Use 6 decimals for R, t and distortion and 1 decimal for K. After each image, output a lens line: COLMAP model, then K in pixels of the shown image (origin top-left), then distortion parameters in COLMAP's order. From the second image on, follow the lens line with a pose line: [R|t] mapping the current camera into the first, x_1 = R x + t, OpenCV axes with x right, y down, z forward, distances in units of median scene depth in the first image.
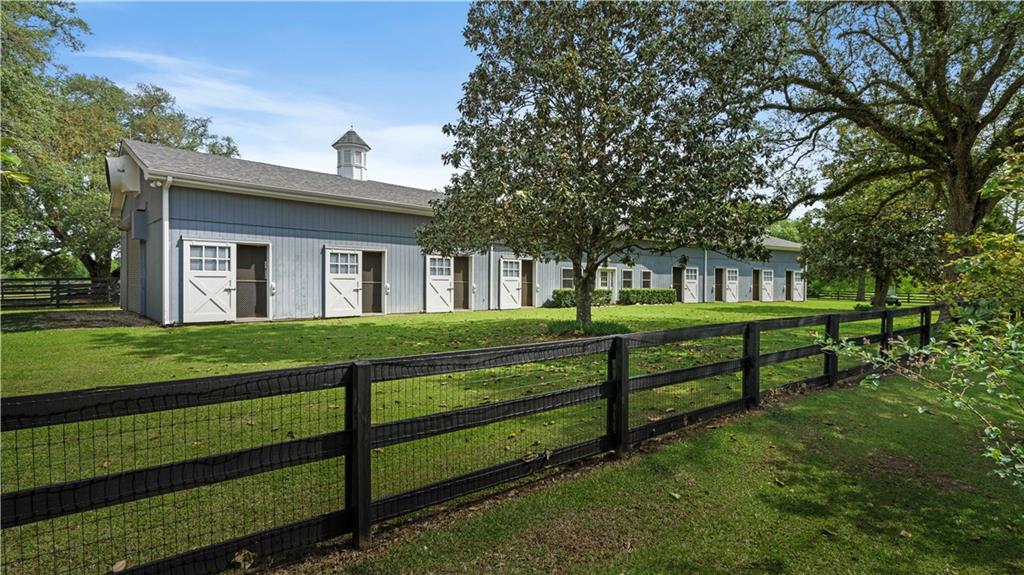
lens RADIAL K [[489.3, 0, 512.0], [0, 489.3, 287.5], [0, 0, 1]] dist [0.032223, -0.000116]
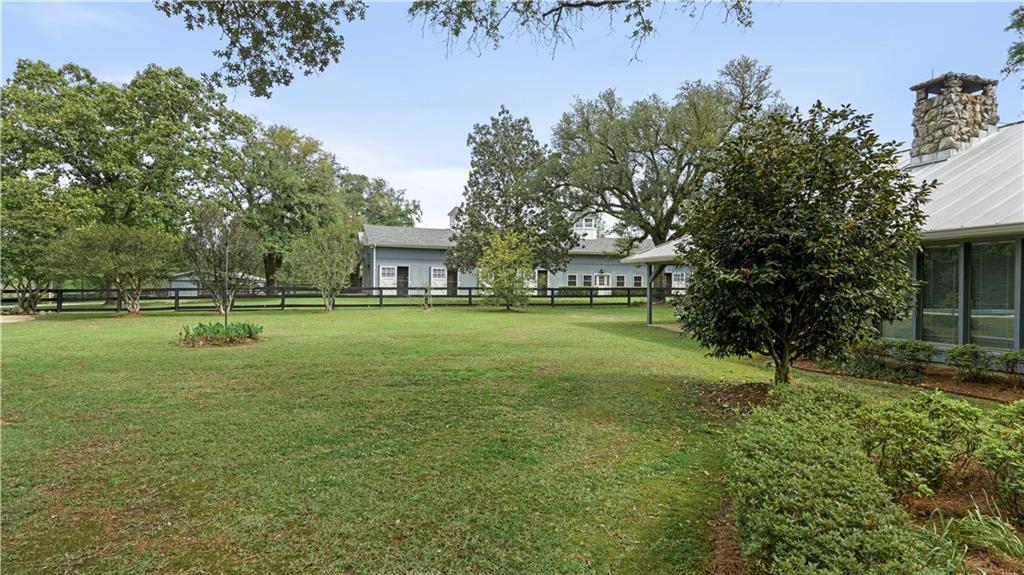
lens RADIAL K [[490.5, 0, 512.0], [0, 490.5, 287.5], [0, 0, 1]] dist [-0.000845, -0.000144]
pose [[0.931097, 0.001222, -0.364769, 0.833008], [-0.006115, 0.999906, -0.012259, 0.044542], [0.364720, 0.013645, 0.931017, -1.039165]]
